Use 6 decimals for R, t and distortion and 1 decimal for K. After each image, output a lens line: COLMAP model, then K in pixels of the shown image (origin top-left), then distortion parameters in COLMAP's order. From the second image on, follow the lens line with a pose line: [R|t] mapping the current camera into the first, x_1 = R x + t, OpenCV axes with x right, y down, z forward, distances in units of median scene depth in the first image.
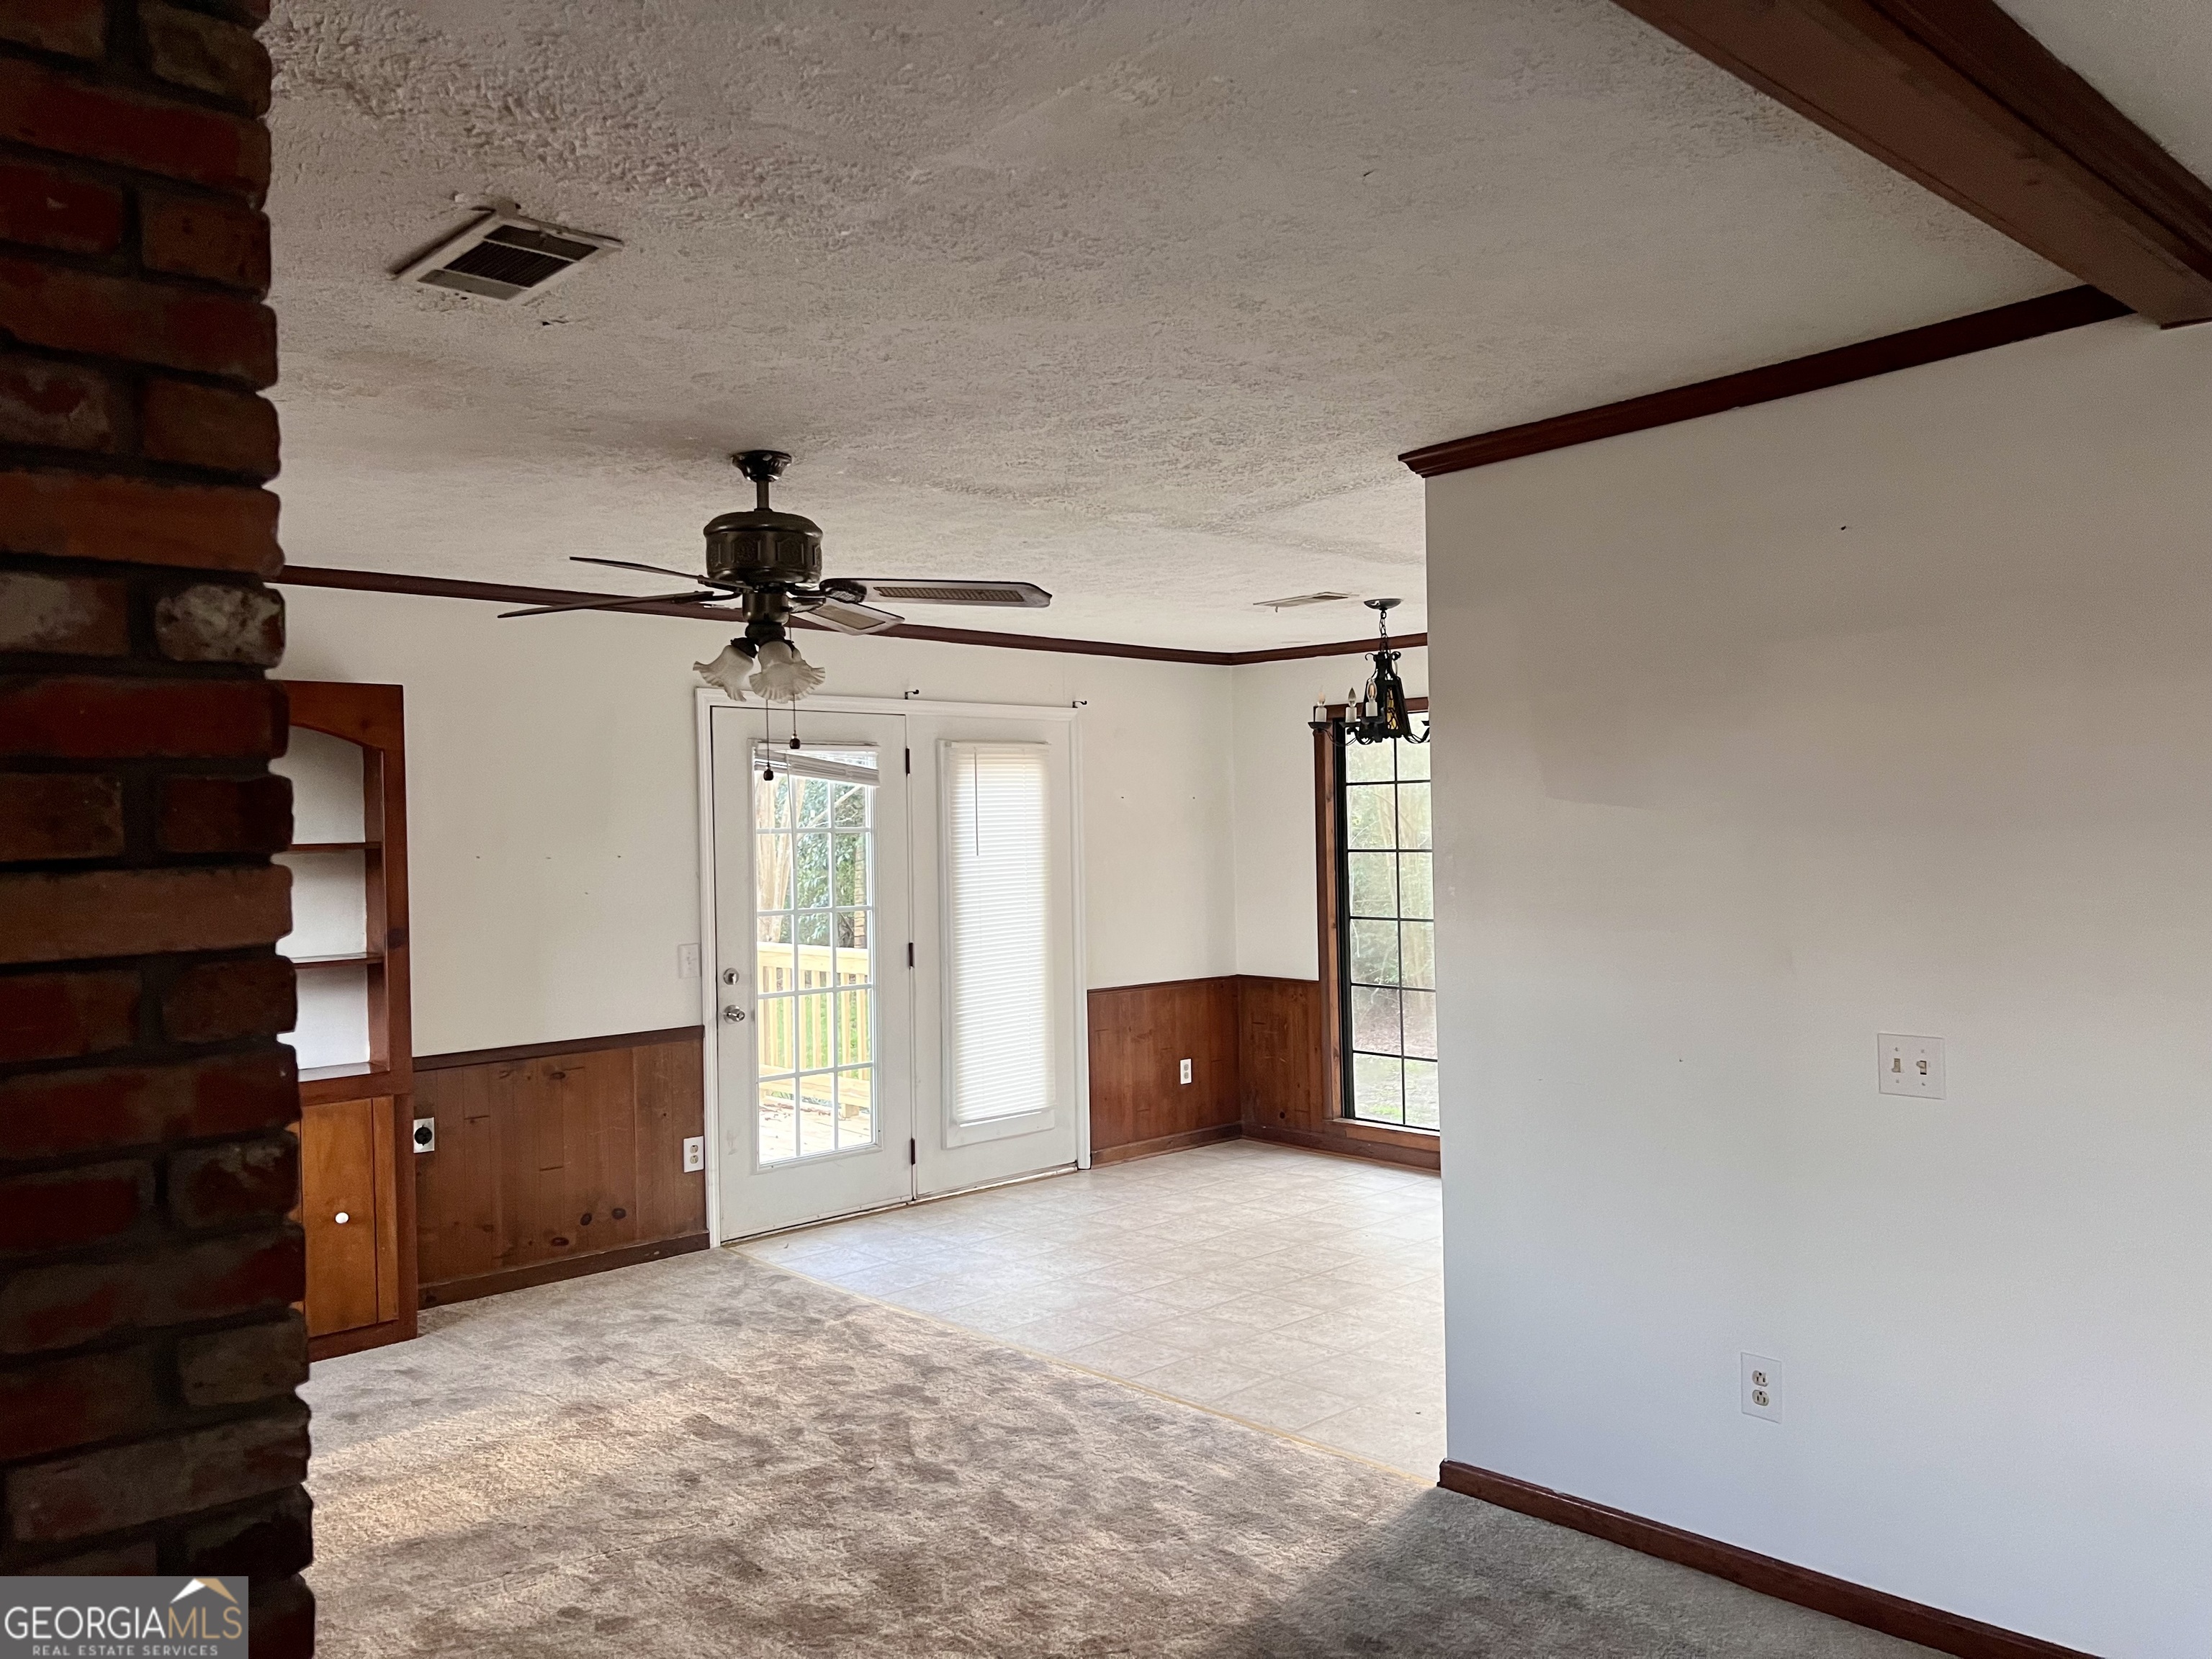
lens RADIAL K [[1668.7, 0, 1106.2], [0, 1668.7, 826.6], [0, 0, 1]] dist [0.045339, -0.053956]
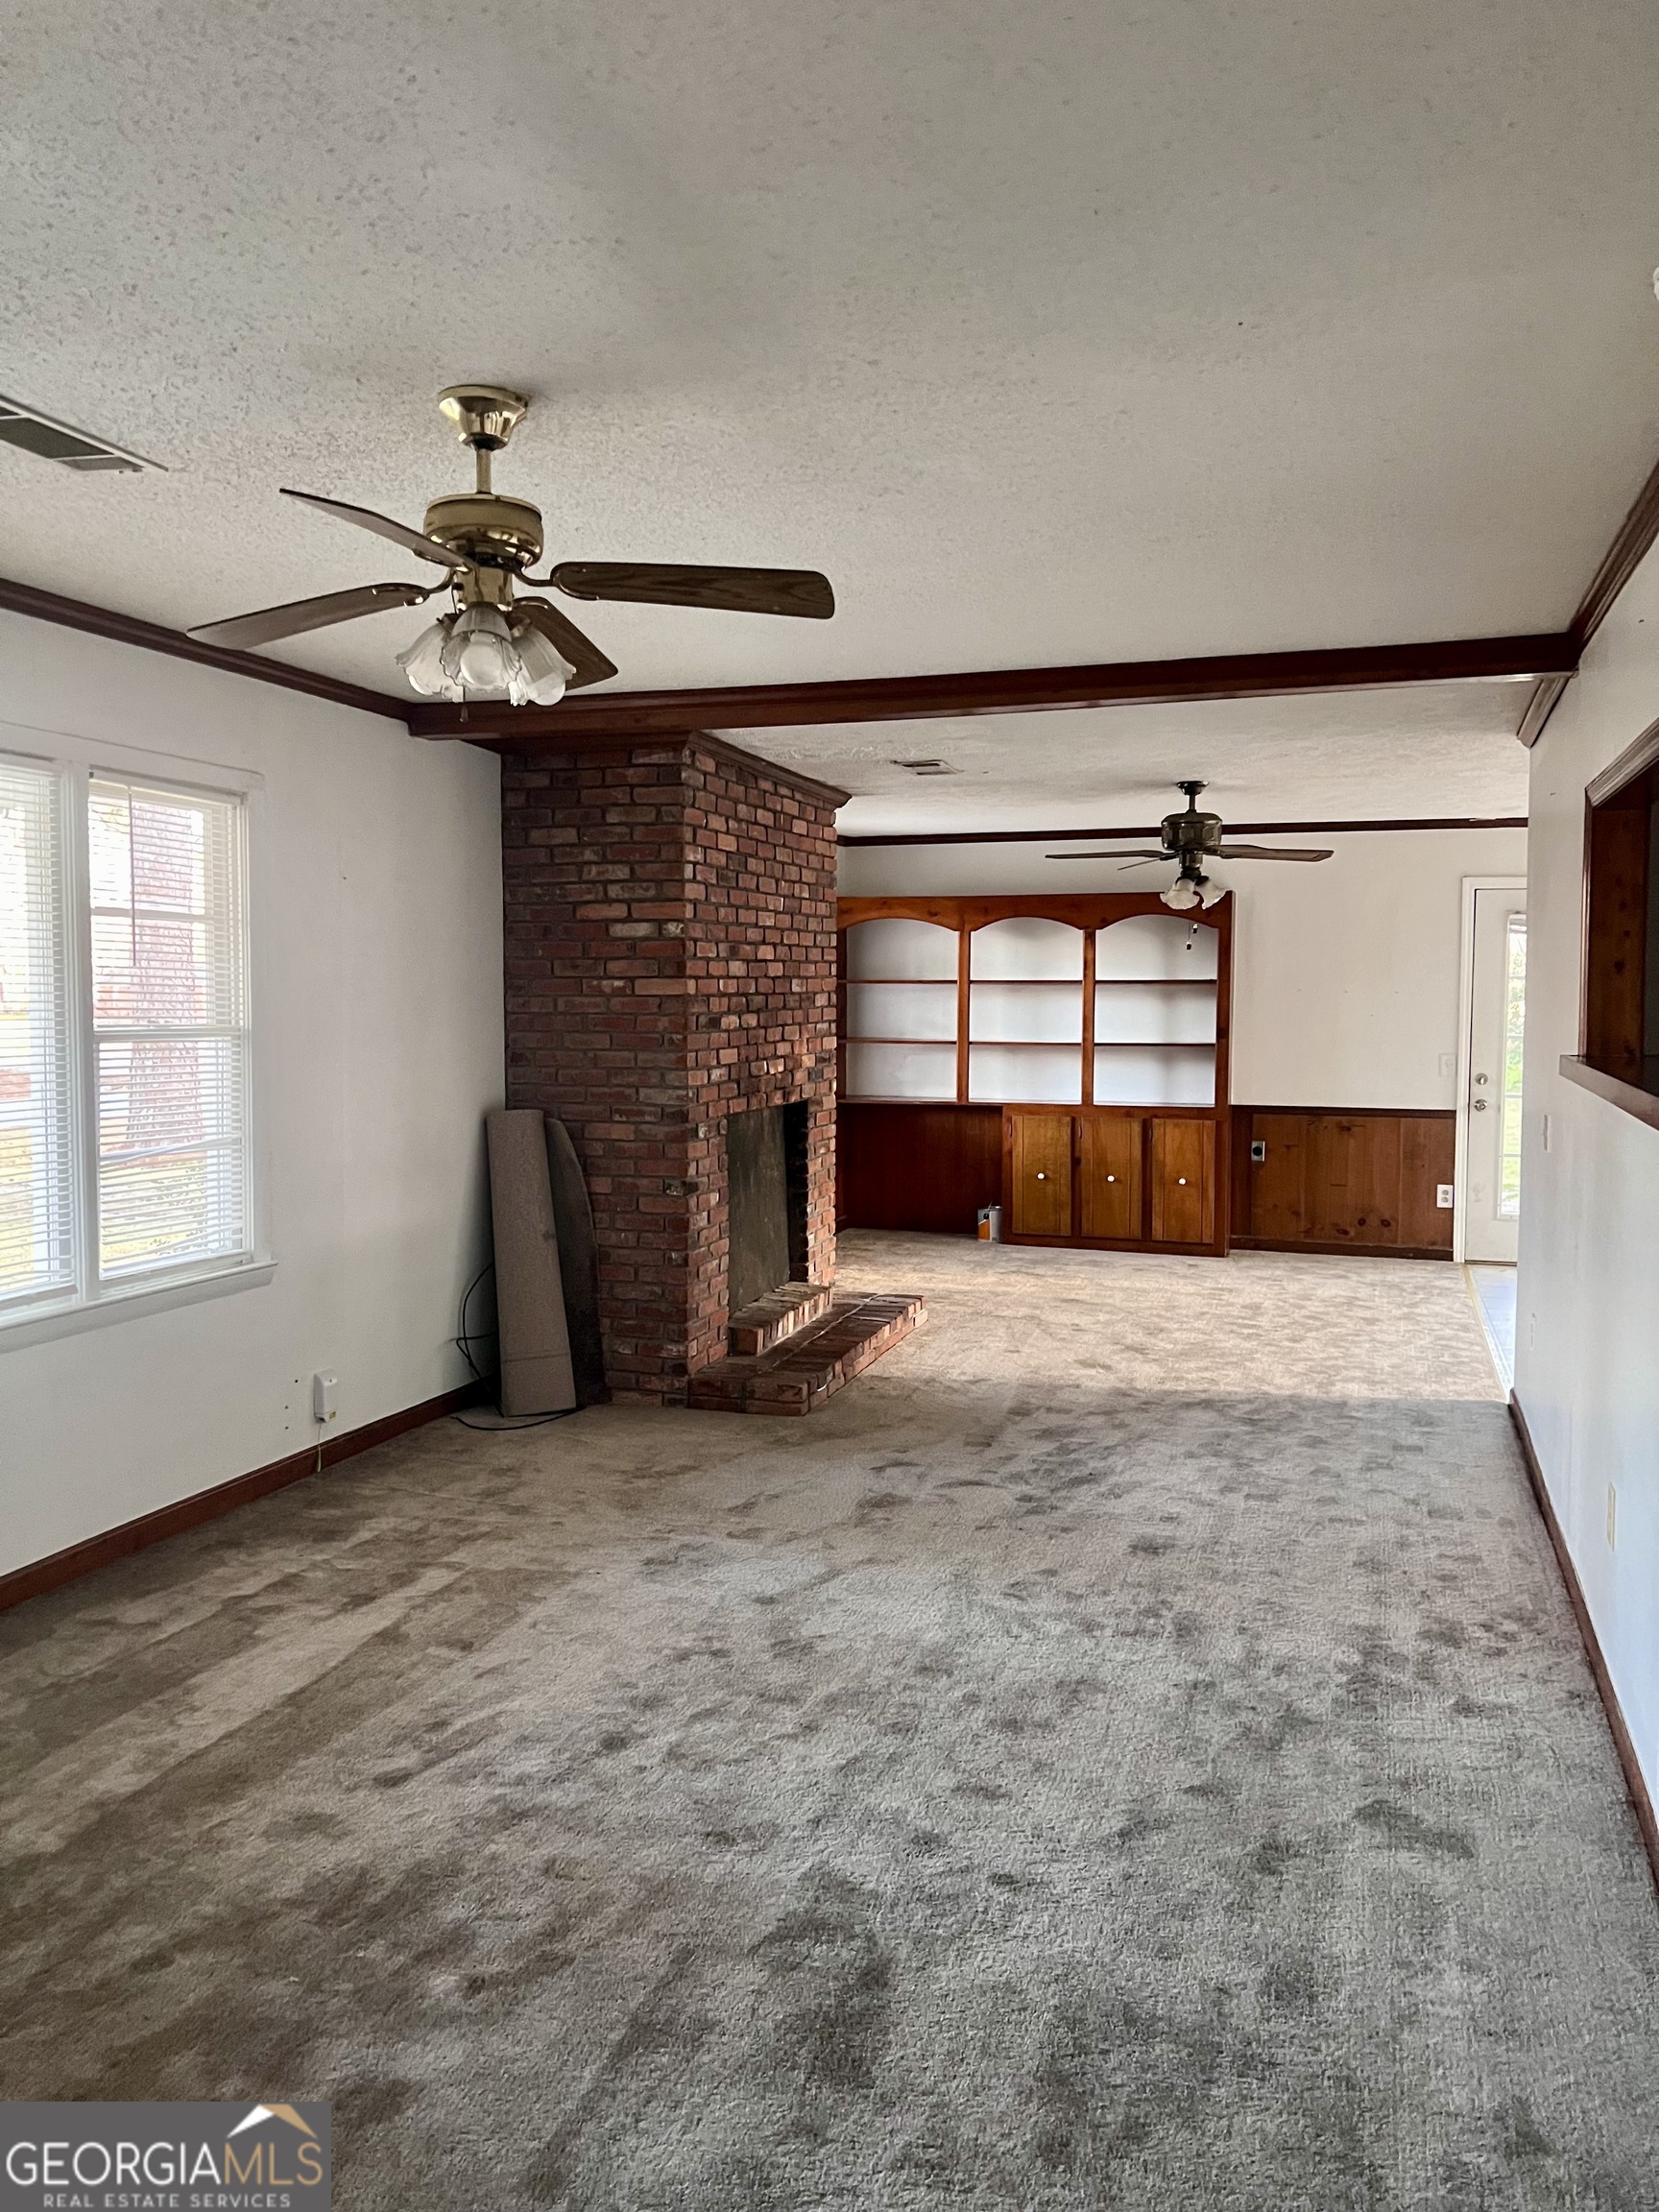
lens RADIAL K [[1668.7, 0, 811.4], [0, 1668.7, 1109.2], [0, 0, 1]] dist [0.045339, -0.053956]
pose [[0.479909, 0.086560, -0.873038, 0.797833], [-0.012858, 0.995708, 0.091655, -0.009532], [0.877224, -0.032761, 0.478962, -0.203623]]
